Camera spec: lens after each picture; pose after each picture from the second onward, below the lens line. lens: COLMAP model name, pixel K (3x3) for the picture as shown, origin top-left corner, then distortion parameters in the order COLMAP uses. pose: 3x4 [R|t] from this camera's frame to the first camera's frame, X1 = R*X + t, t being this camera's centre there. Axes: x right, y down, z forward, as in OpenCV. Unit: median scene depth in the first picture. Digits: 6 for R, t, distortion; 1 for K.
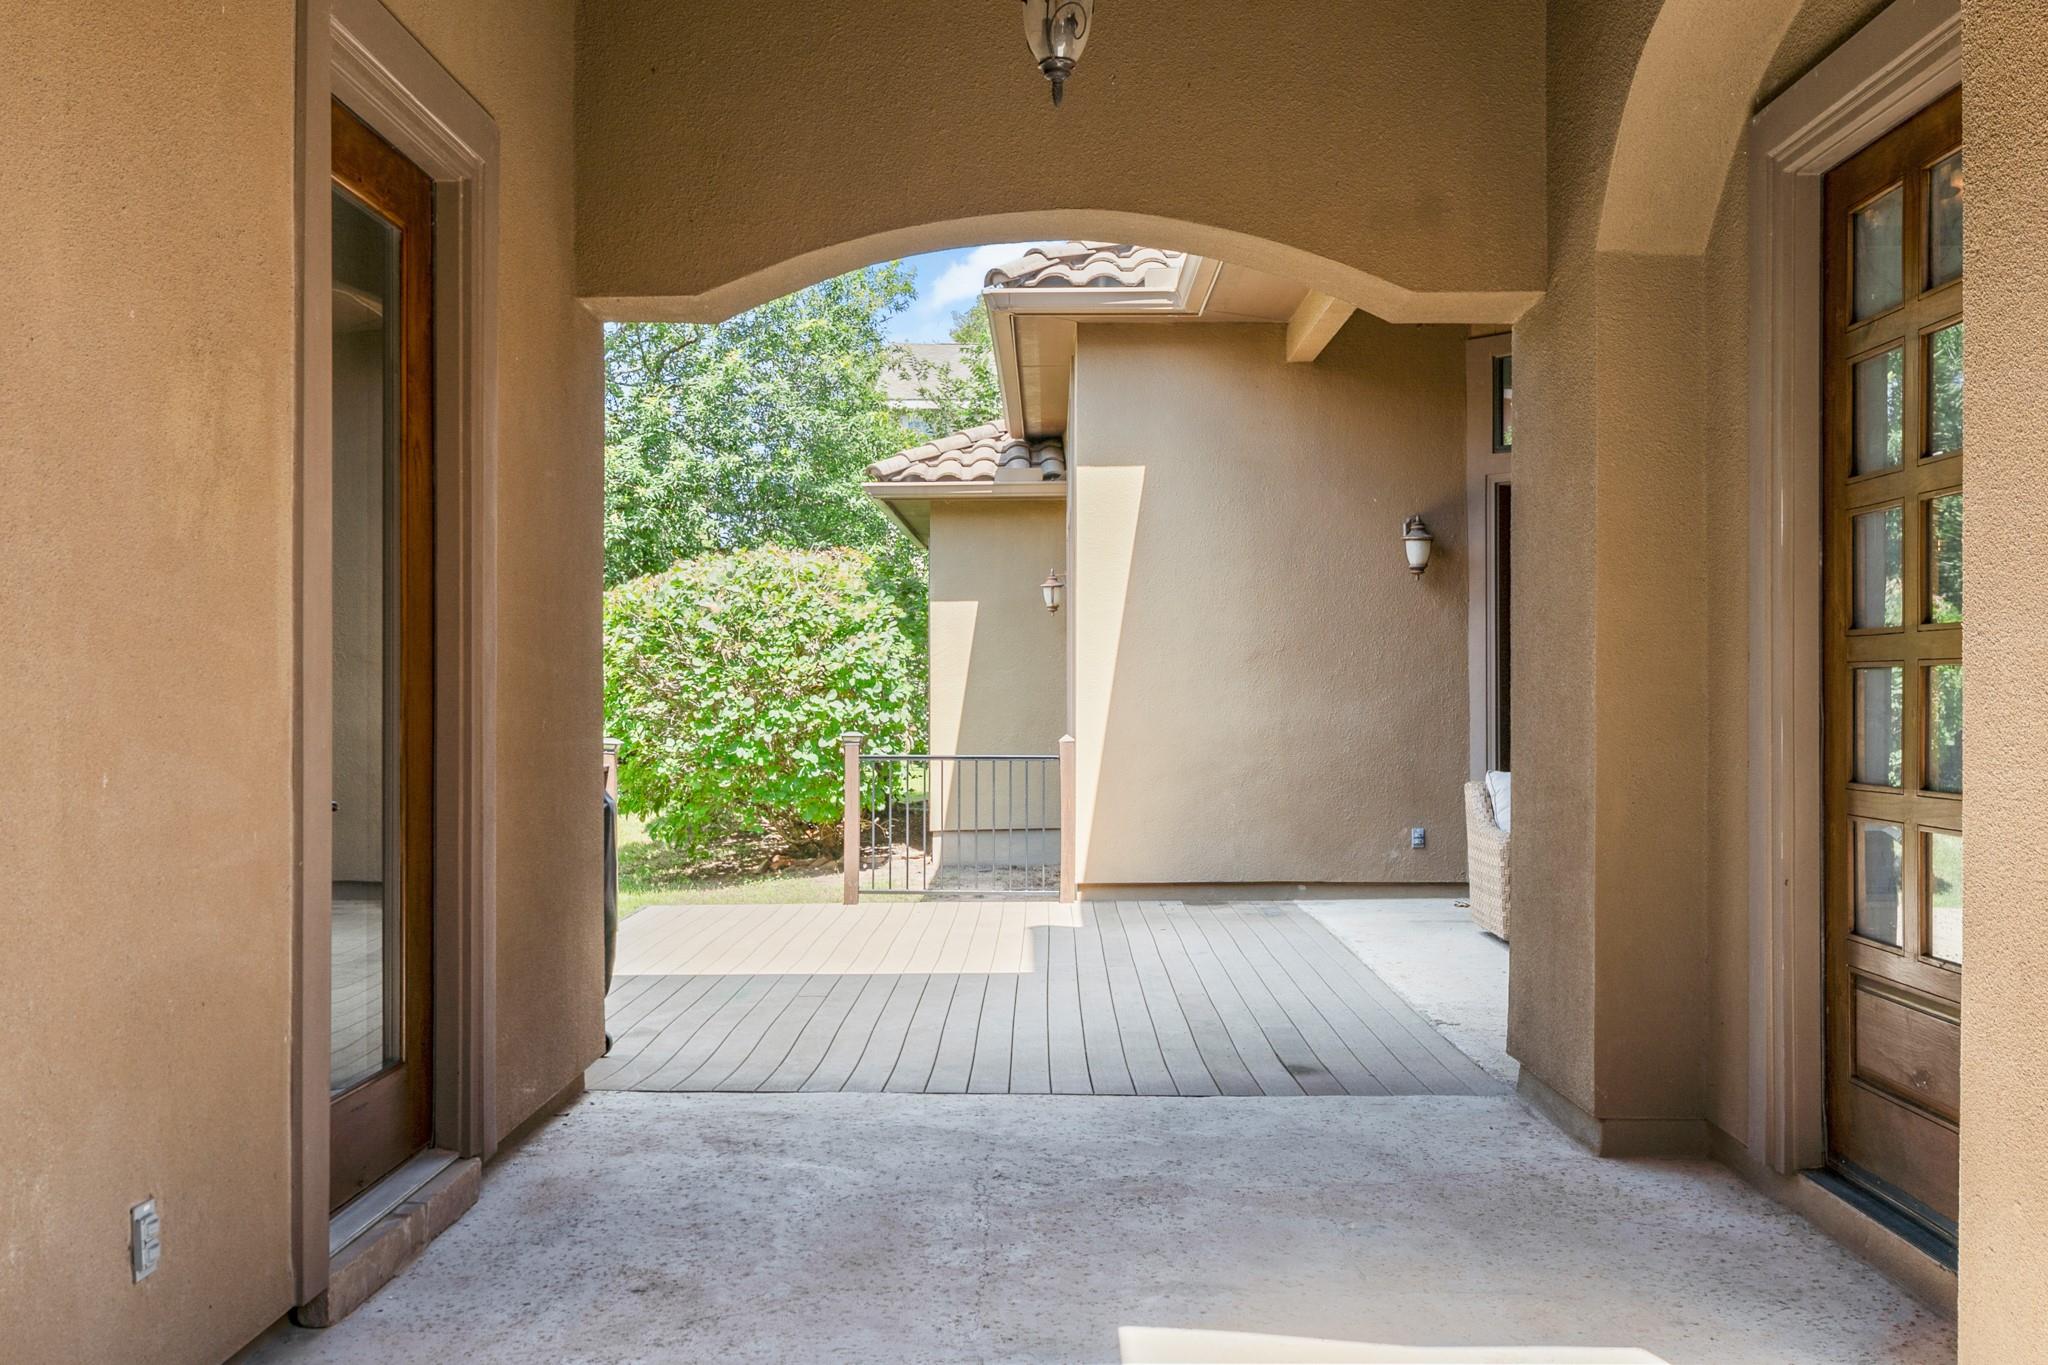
lens RADIAL K [[1854.4, 0, 1024.0], [0, 1854.4, 682.5], [0, 0, 1]] dist [0.008858, 0.002312]
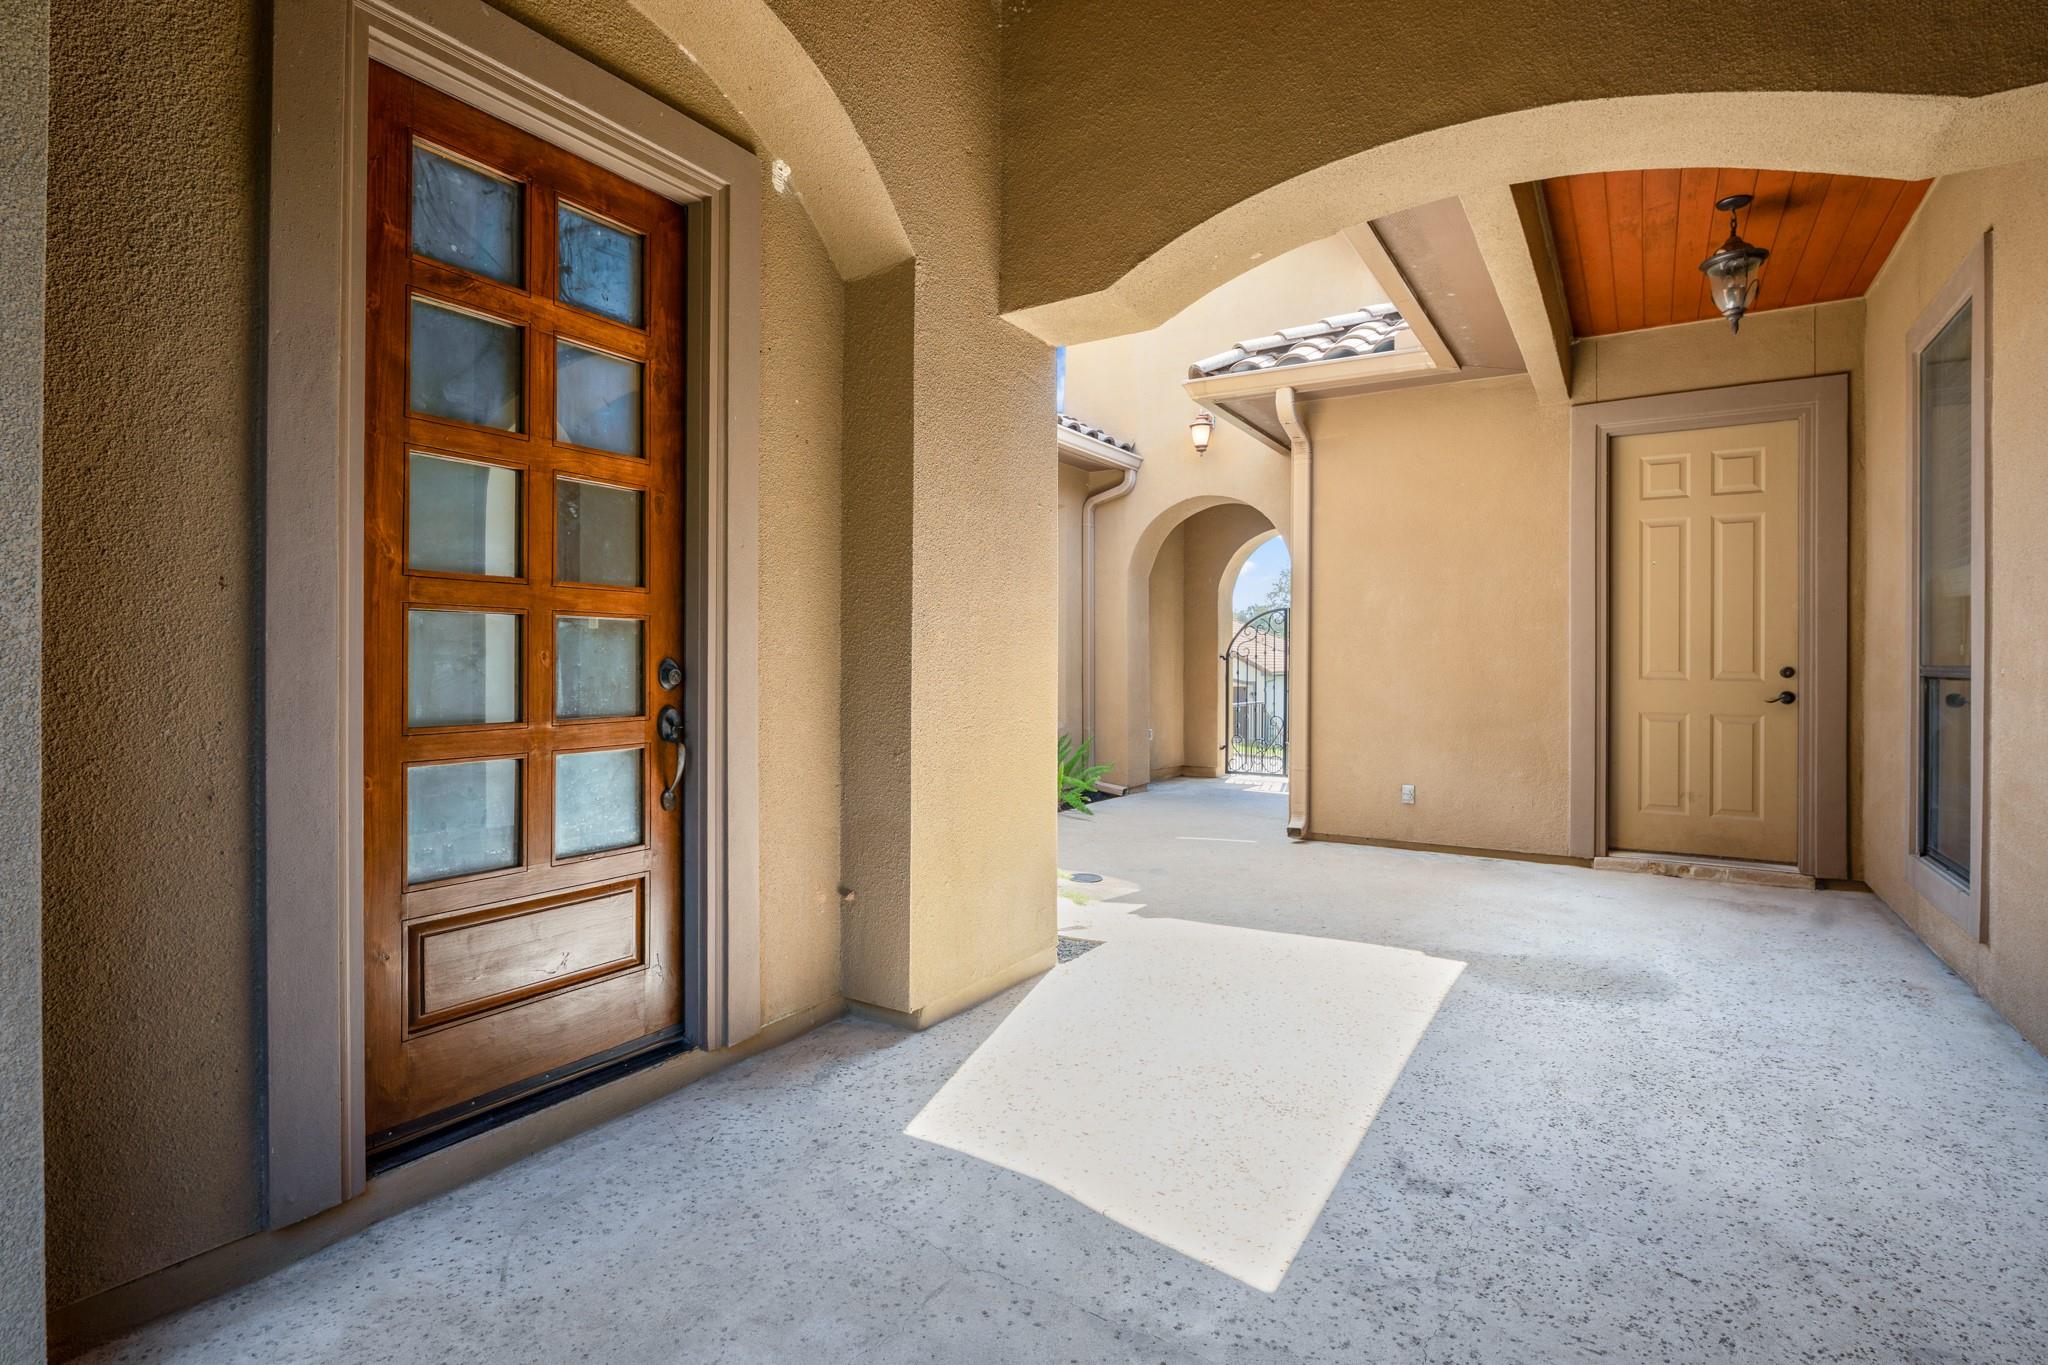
lens RADIAL K [[965.1, 0, 1024.0], [0, 965.1, 682.5], [0, 0, 1]] dist [-0.003114, -0.001243]
pose [[-0.846079, -0.018704, 0.532729, -0.024885], [-0.011198, 0.999787, 0.017318, 0.005102], [-0.532939, 0.008687, -0.846109, 0.362519]]
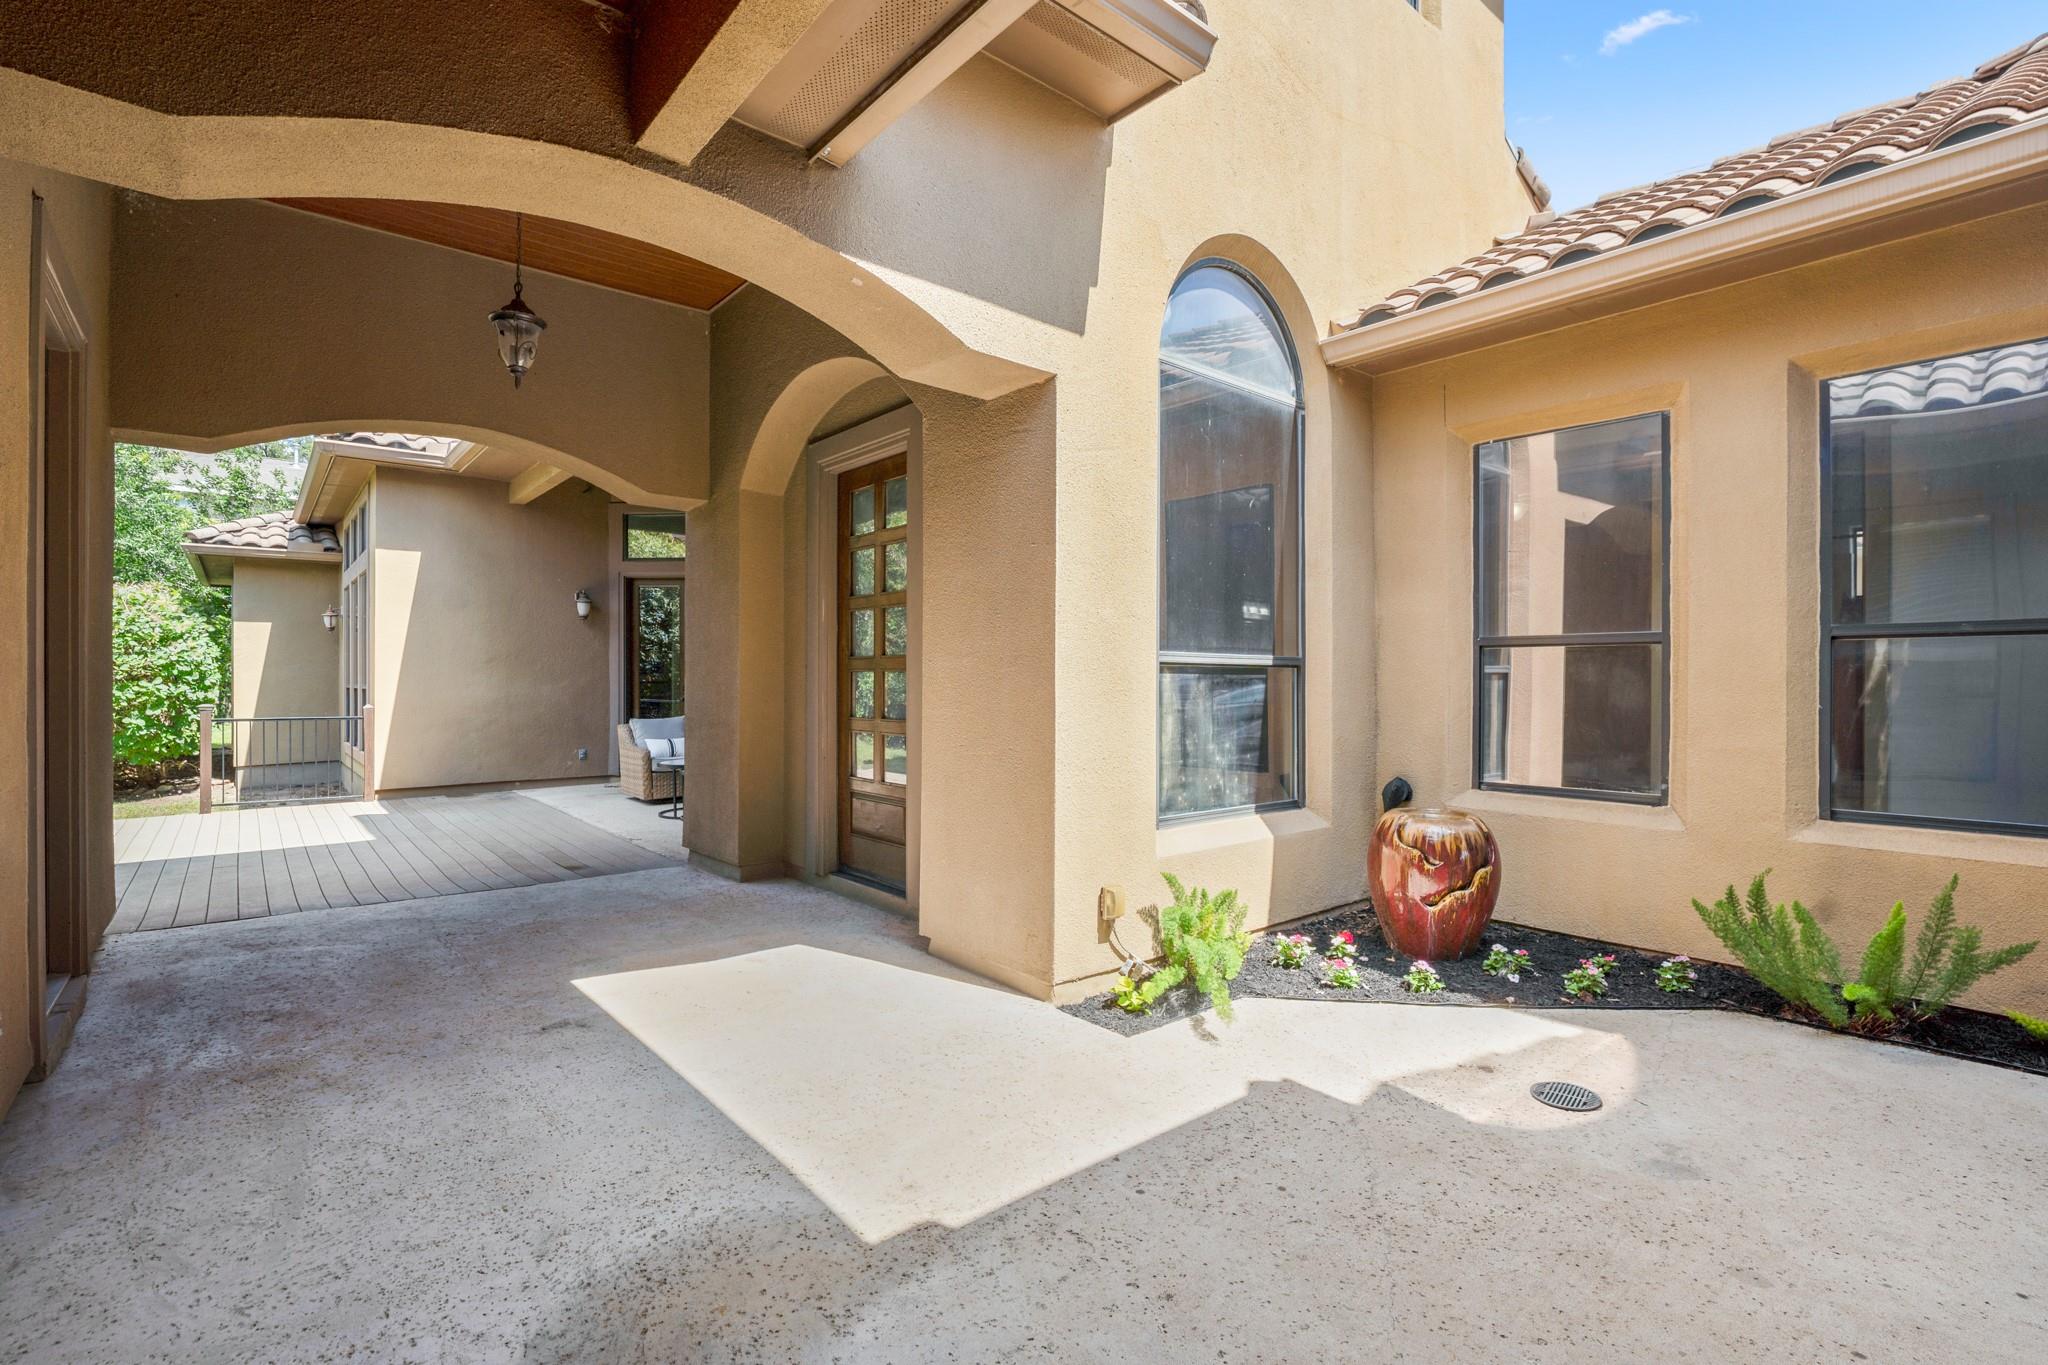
lens RADIAL K [[926.2, 0, 1024.0], [0, 926.2, 682.5], [0, 0, 1]] dist [-0.021510, 0.000437]
pose [[0.752053, 0.000290, 0.659102, -0.060900], [-0.005929, 0.999962, 0.006325, -0.000666], [-0.659076, -0.008664, 0.752027, -0.030680]]
